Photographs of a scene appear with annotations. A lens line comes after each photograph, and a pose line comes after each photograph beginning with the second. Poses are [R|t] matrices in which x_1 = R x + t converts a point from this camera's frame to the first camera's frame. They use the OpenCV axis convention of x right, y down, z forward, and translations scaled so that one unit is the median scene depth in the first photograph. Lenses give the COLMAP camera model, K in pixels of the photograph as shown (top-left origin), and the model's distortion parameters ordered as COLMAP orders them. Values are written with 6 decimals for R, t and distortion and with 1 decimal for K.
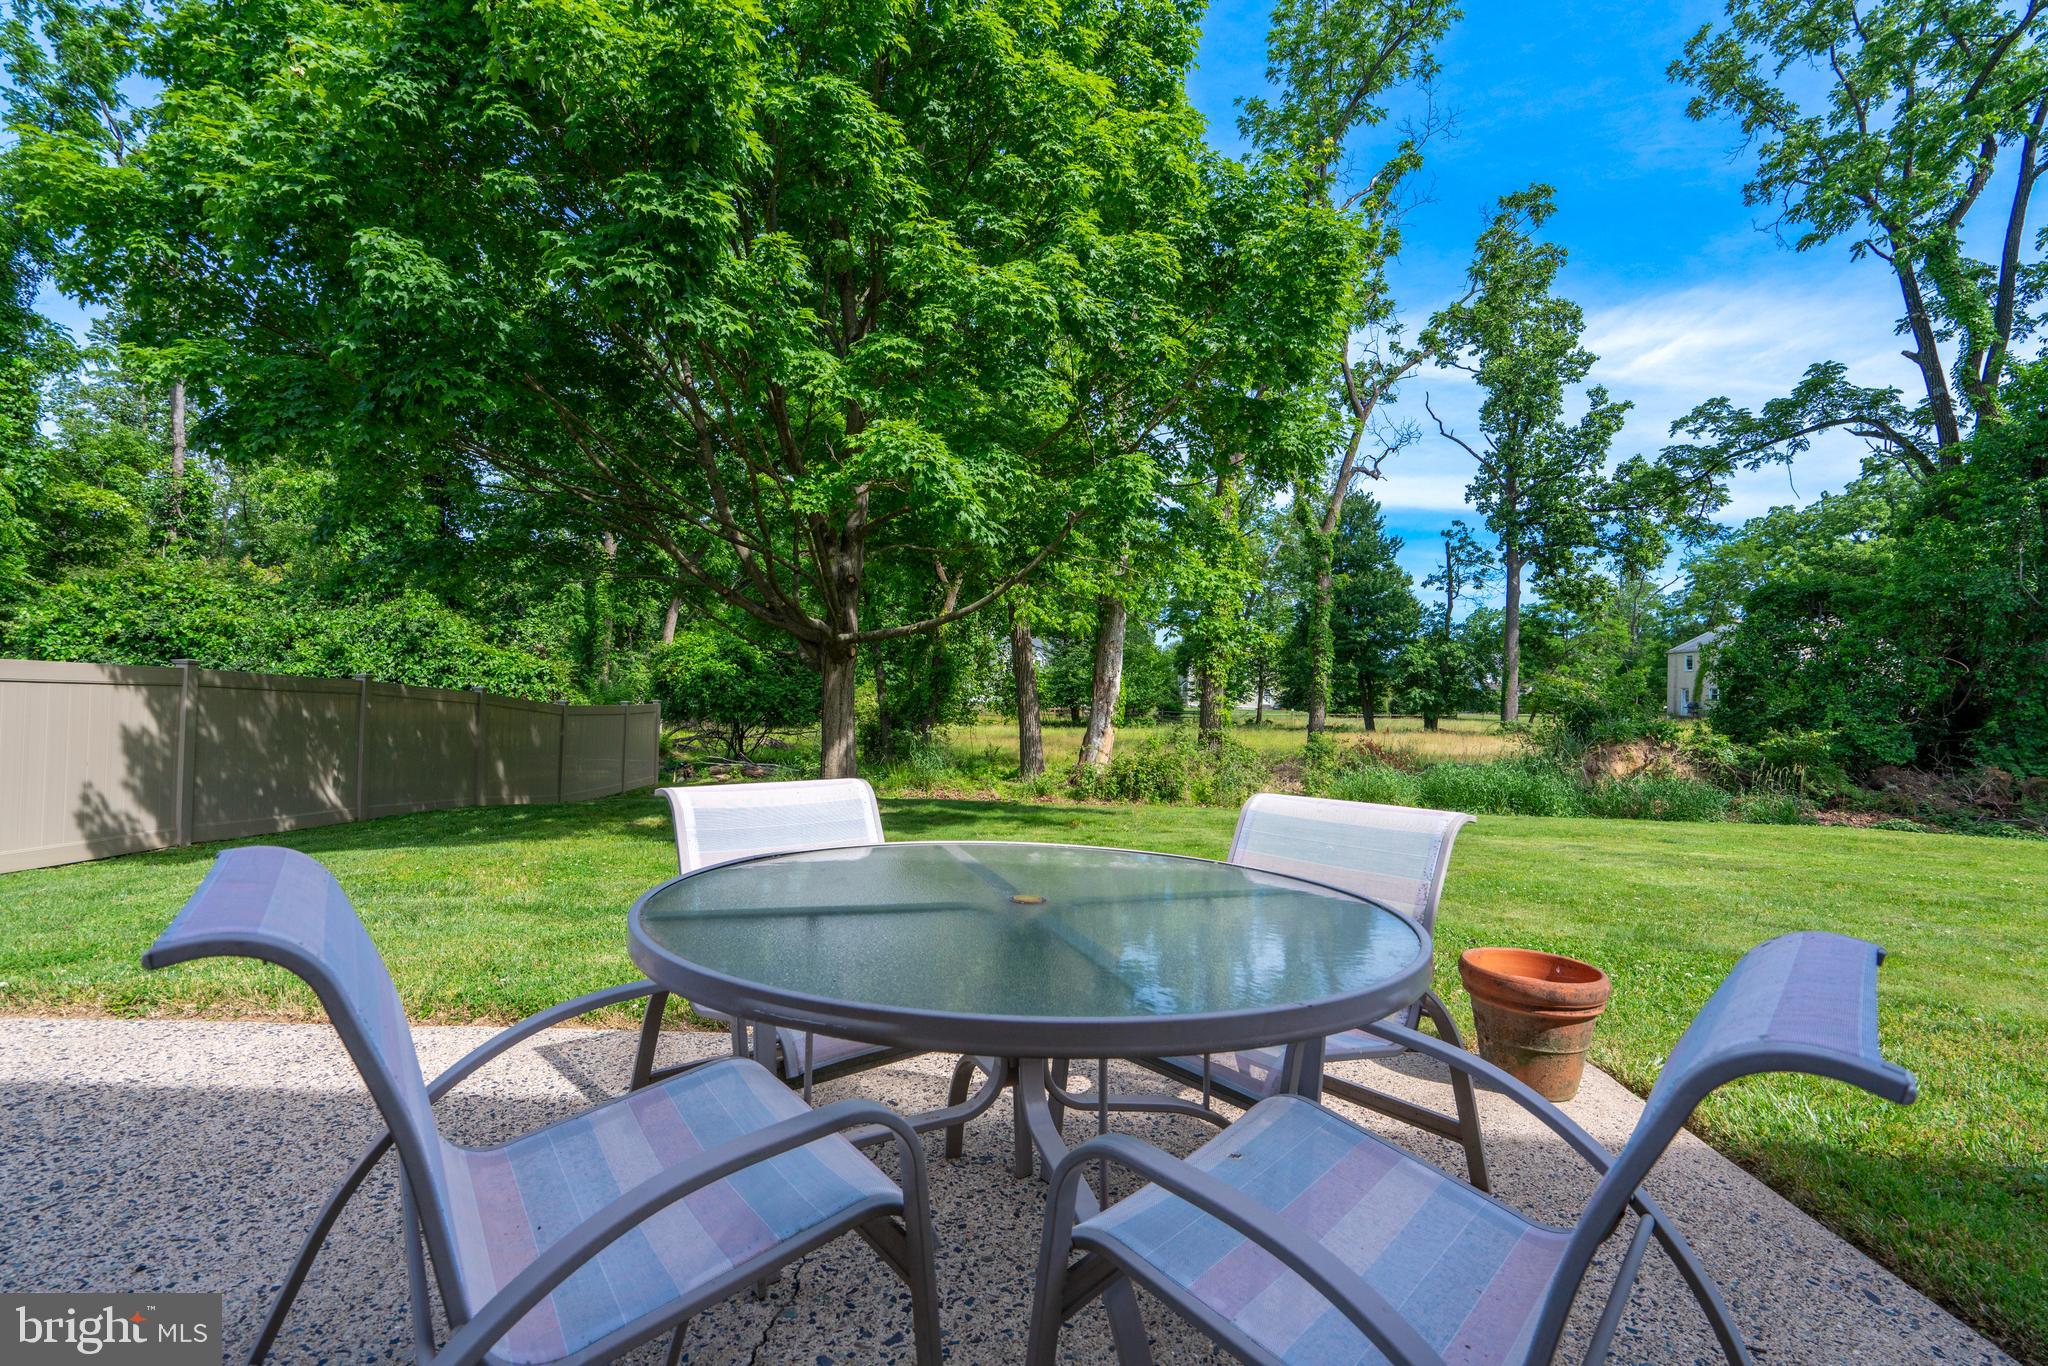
lens RADIAL K [[933.3, 0, 1014.1], [0, 933.3, 678.6], [0, 0, 1]] dist [-0.015430, 0.005137]
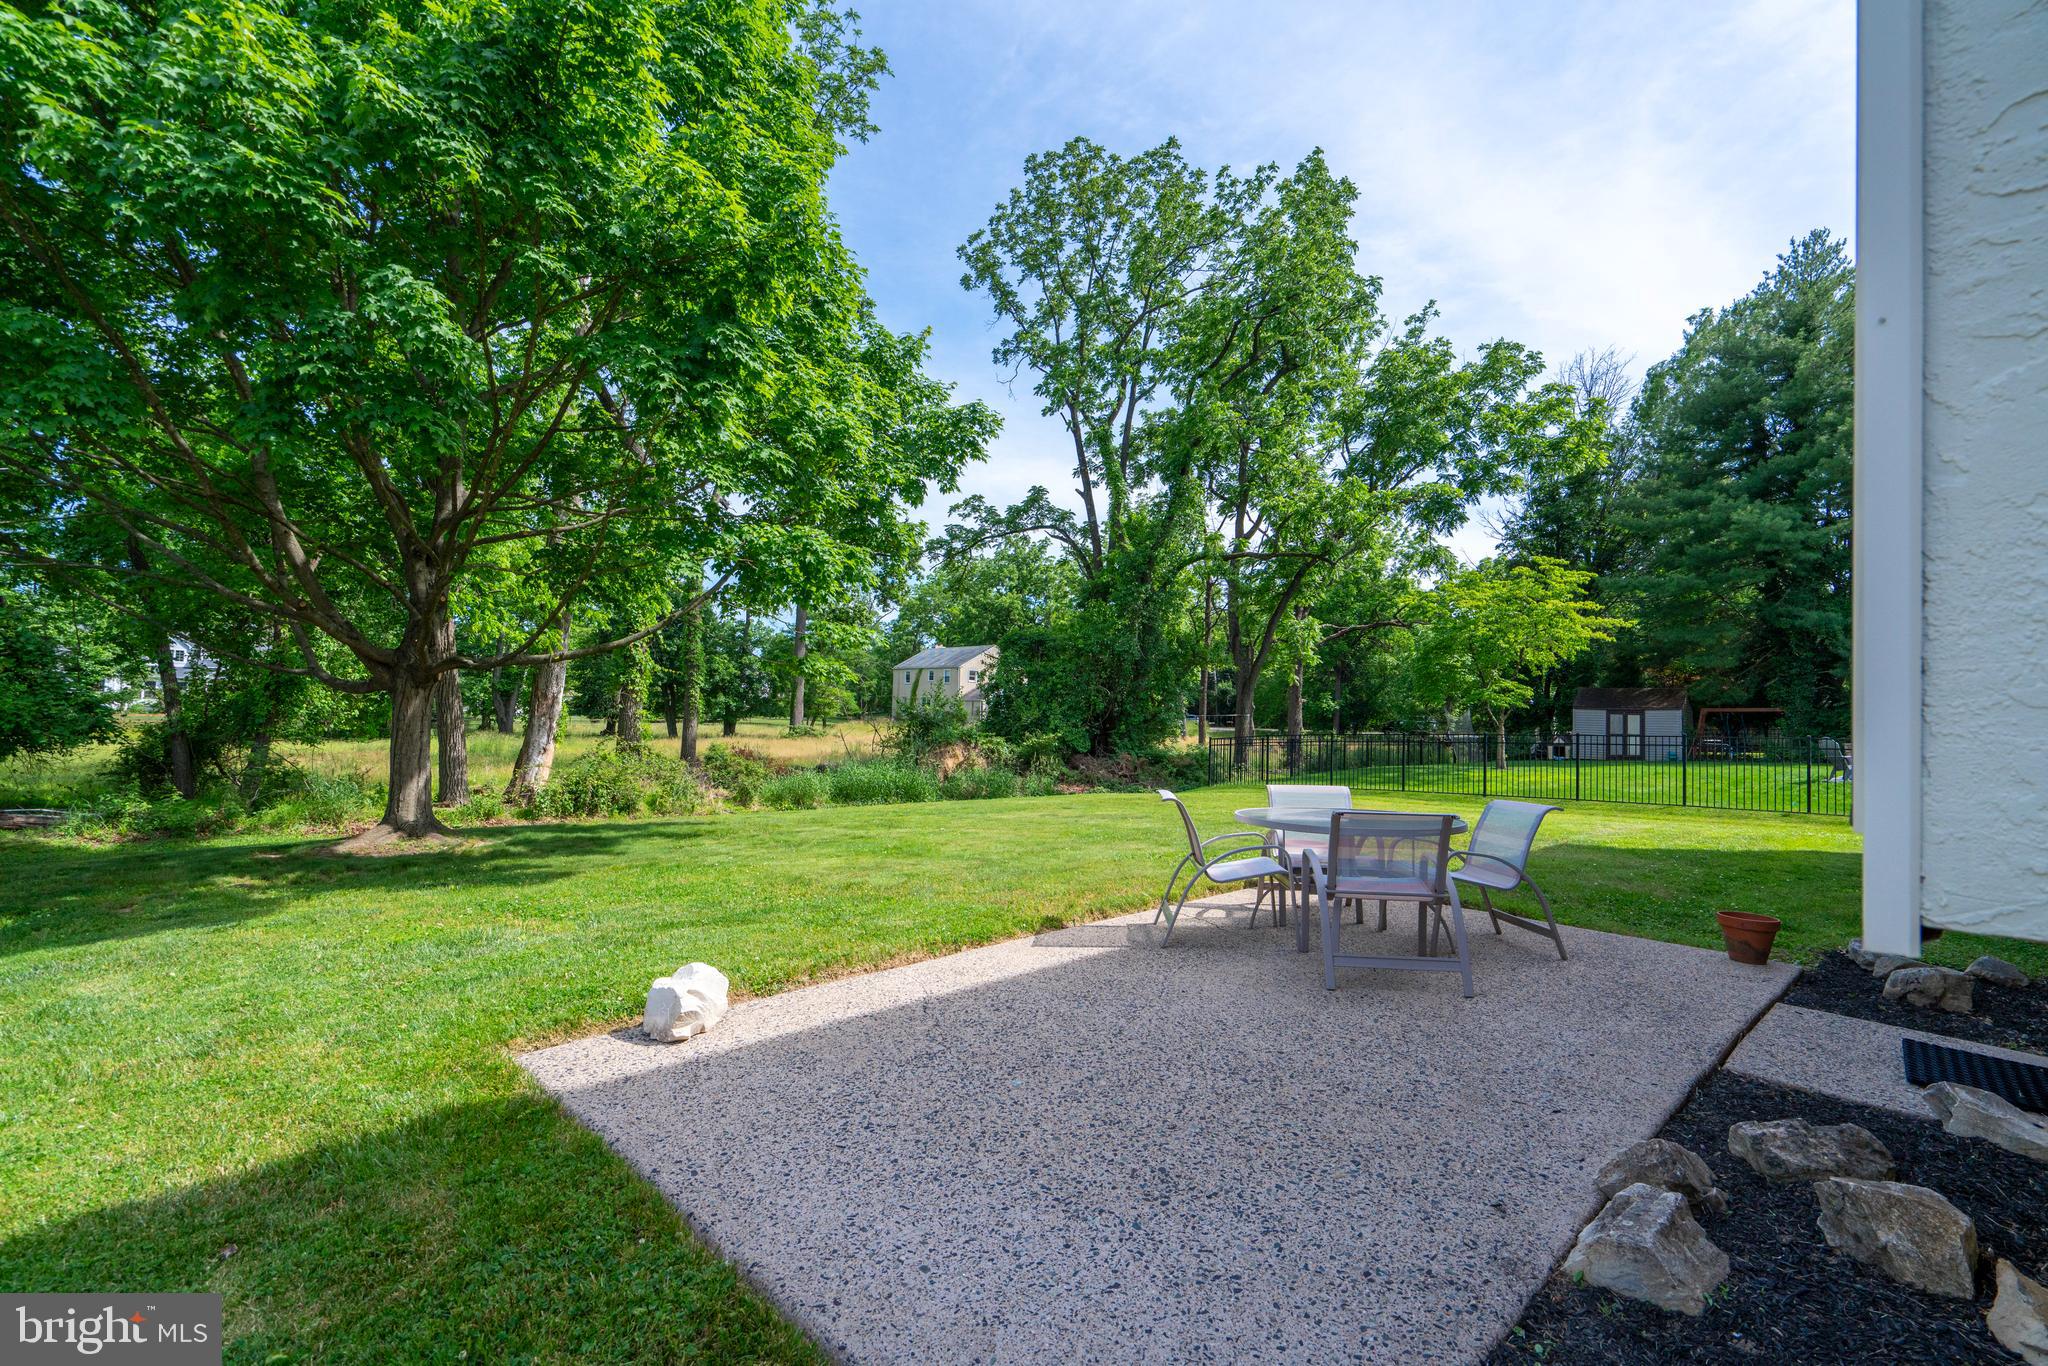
lens RADIAL K [[933.3, 0, 1026.7], [0, 933.3, 673.3], [0, 0, 1]] dist [-0.015430, 0.005137]
pose [[0.686916, 0.024585, 0.726321, -0.239725], [-0.020865, 0.999683, -0.014104, -0.017044], [-0.726437, -0.005466, 0.687211, -0.029372]]
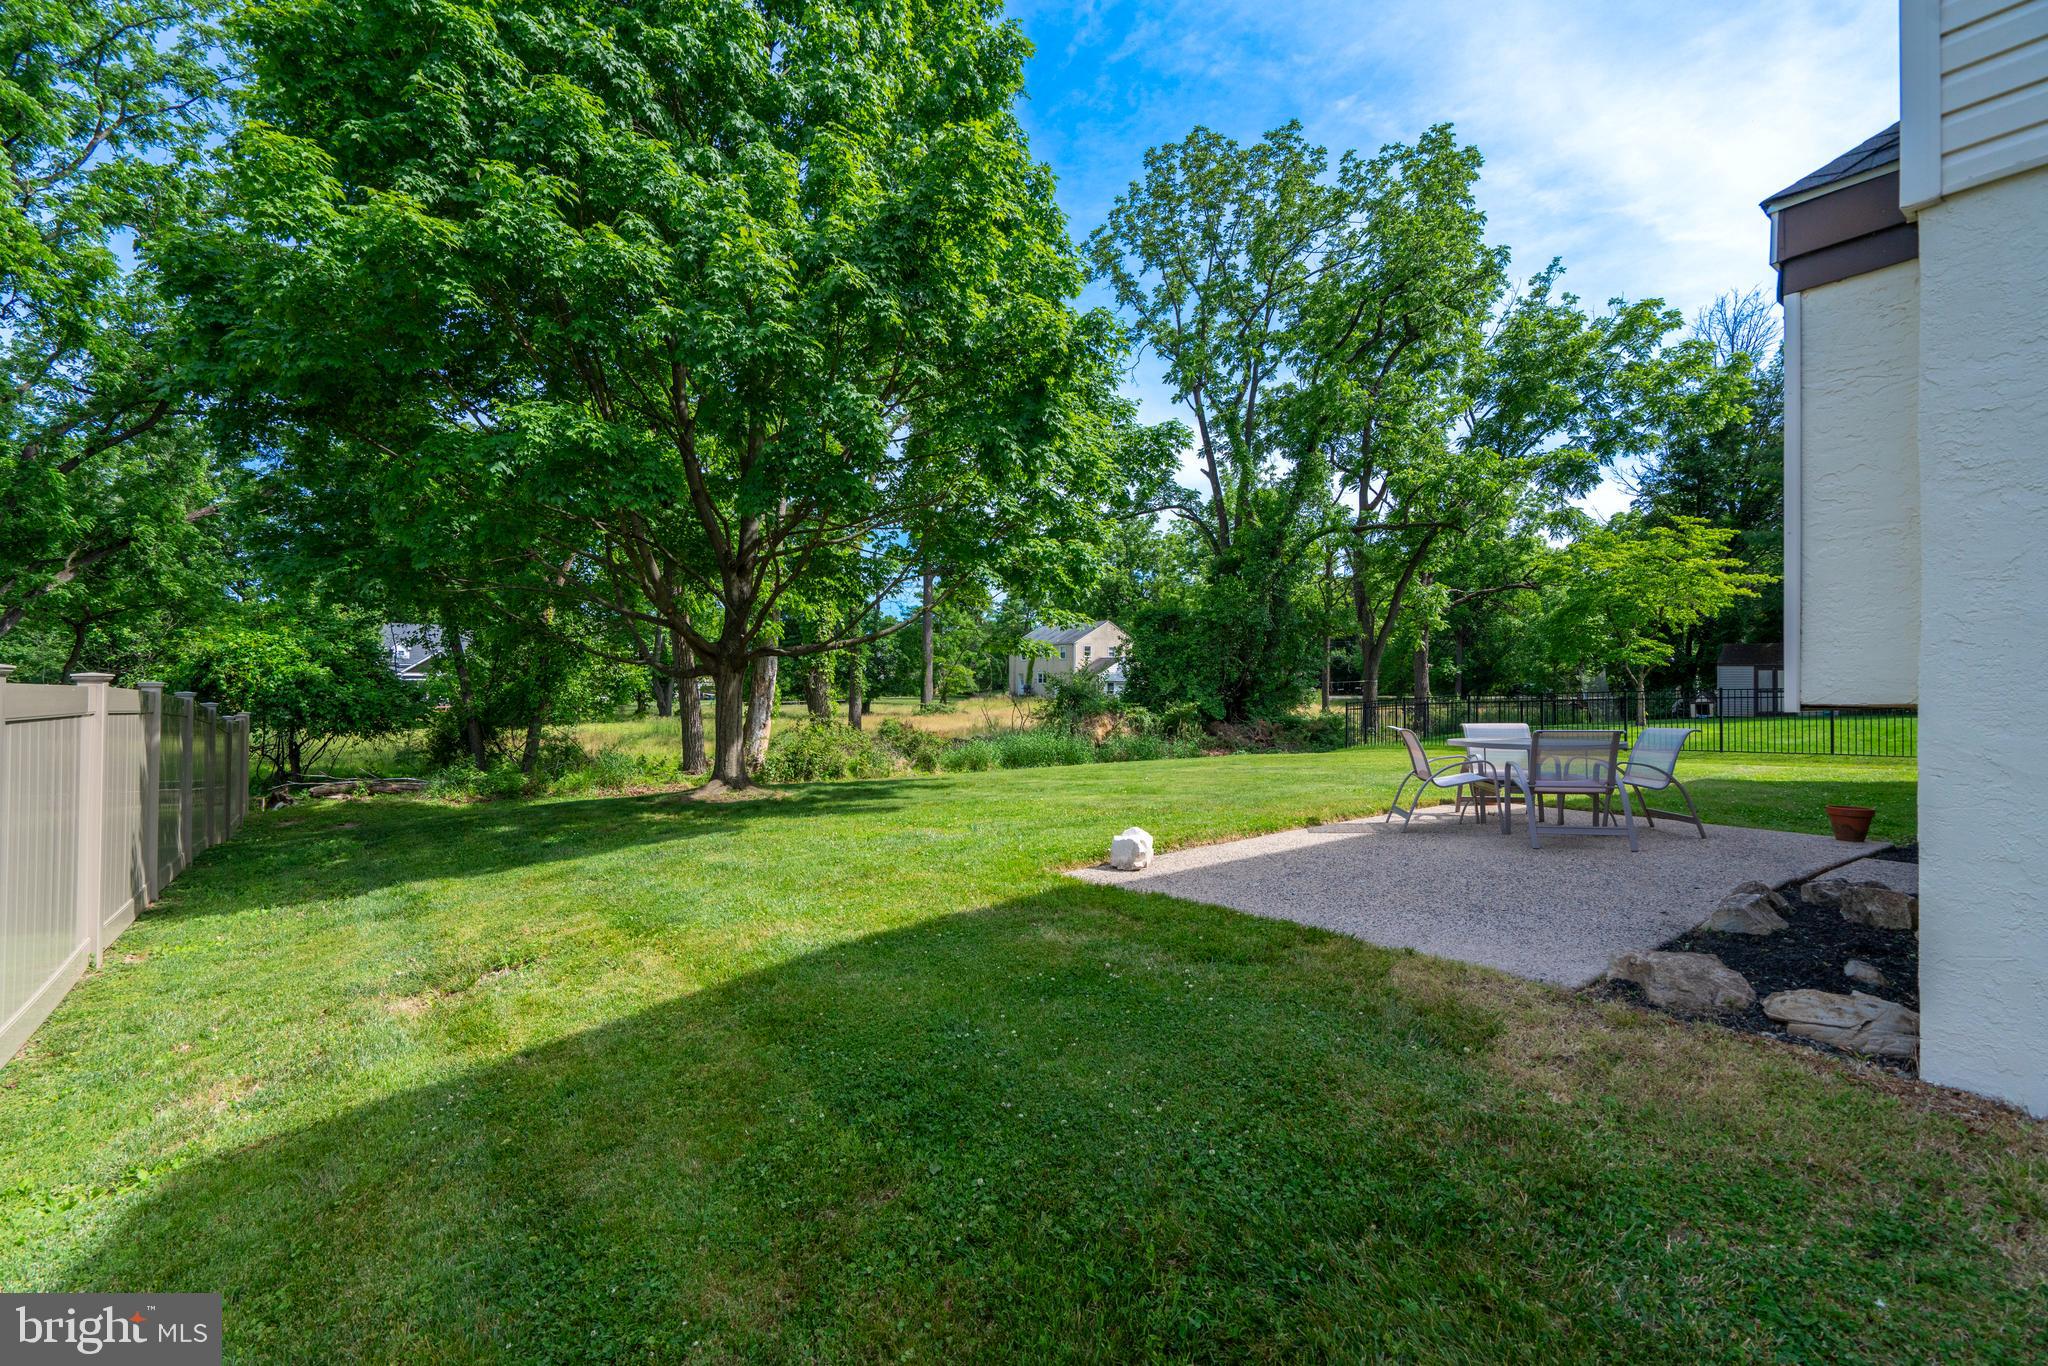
lens RADIAL K [[933.3, 0, 1012.9], [0, 933.3, 679.6], [0, 0, 1]] dist [-0.015430, 0.005137]
pose [[0.768432, -0.018476, 0.639664, -0.361470], [0.008089, 0.999784, 0.019161, -0.015245], [-0.639880, -0.009550, 0.768416, -0.059949]]
